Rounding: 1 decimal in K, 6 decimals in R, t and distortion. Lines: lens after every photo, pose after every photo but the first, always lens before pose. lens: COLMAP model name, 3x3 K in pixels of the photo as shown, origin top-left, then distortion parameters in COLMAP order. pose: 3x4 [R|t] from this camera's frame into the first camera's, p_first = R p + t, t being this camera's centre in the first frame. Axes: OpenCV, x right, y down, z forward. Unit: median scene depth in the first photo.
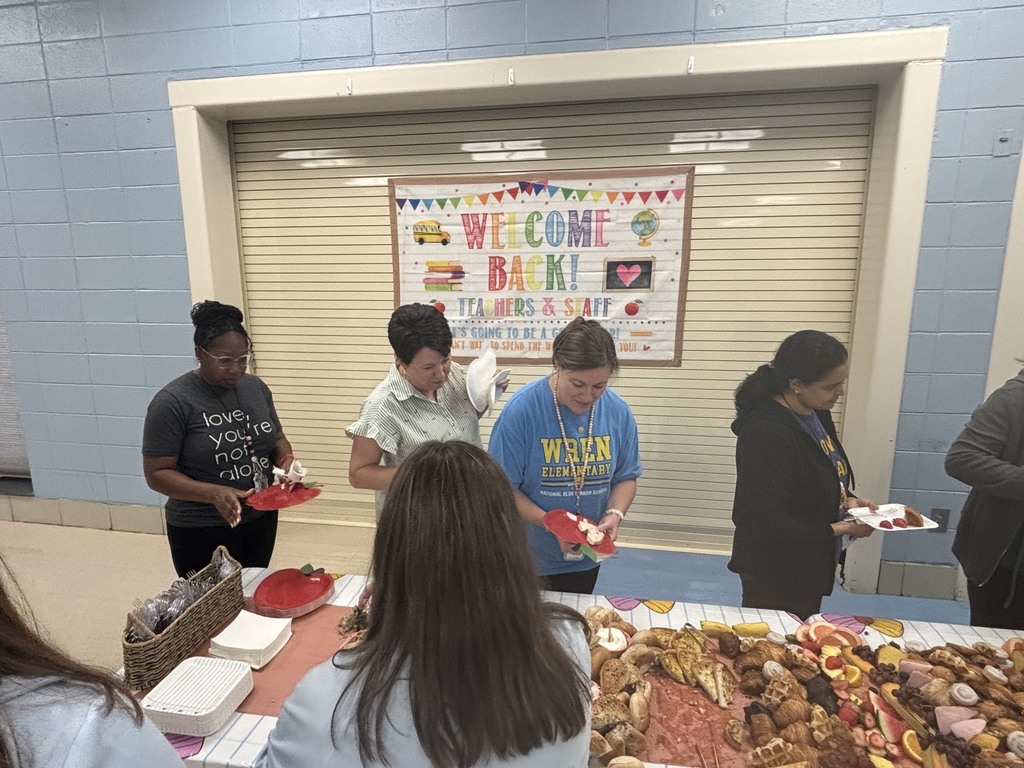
lens RADIAL K [[592.4, 0, 507.2], [0, 592.4, 378.4], [0, 0, 1]] dist [-0.001862, -0.002663]
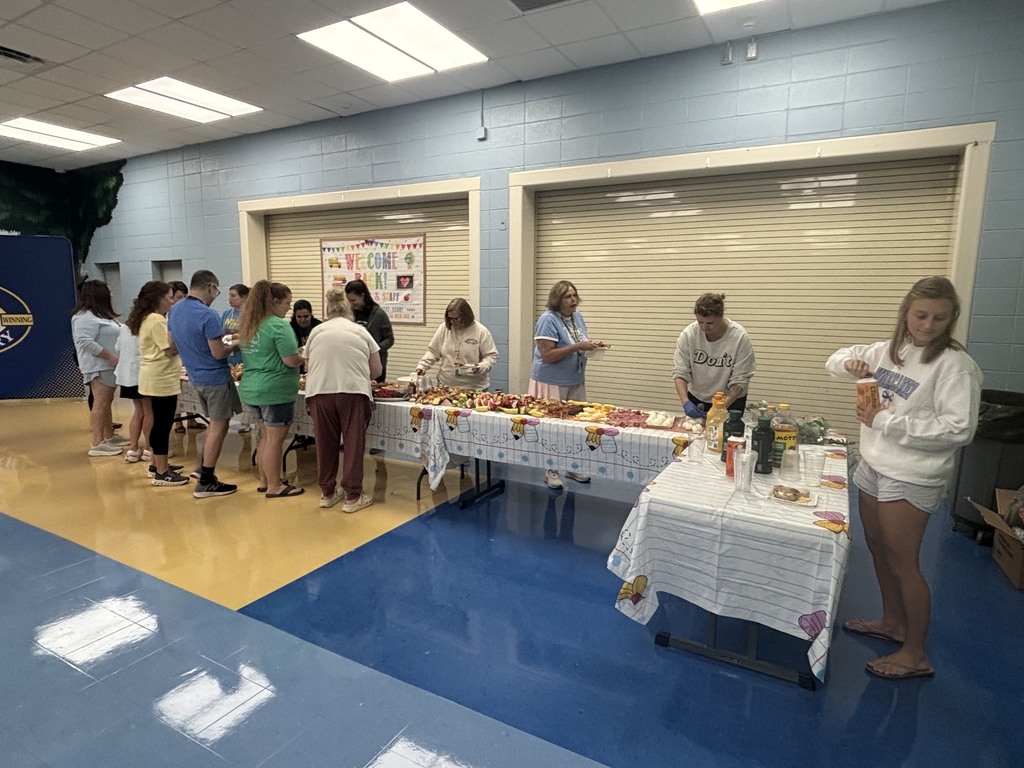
lens RADIAL K [[592.4, 0, 510.5], [0, 592.4, 388.1], [0, 0, 1]] dist [-0.001862, -0.002663]
pose [[0.946741, 0.073530, -0.313488, 1.273143], [-0.089802, 0.995243, -0.037767, 0.256809], [0.309220, 0.063908, 0.948841, -0.905789]]
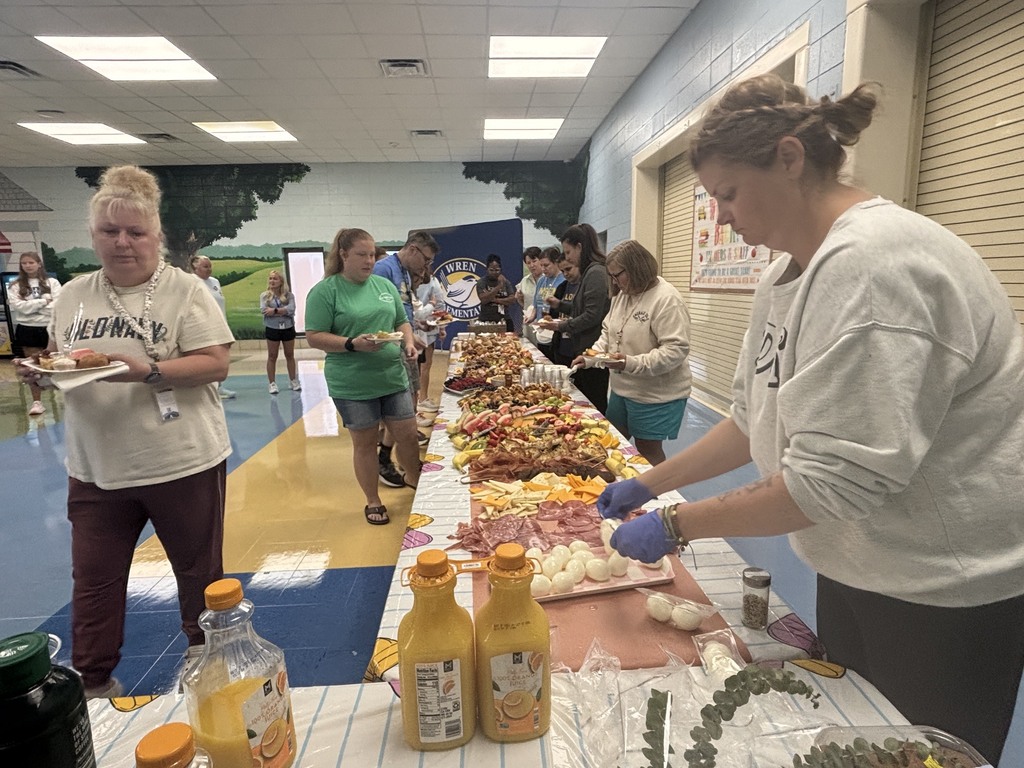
lens RADIAL K [[592.4, 0, 510.0], [0, 592.4, 385.8], [0, 0, 1]] dist [-0.001862, -0.002663]
pose [[0.230961, 0.181231, -0.955935, 1.518919], [-0.179785, 0.973530, 0.141129, 0.101185], [0.956209, 0.139267, 0.257430, 0.106612]]
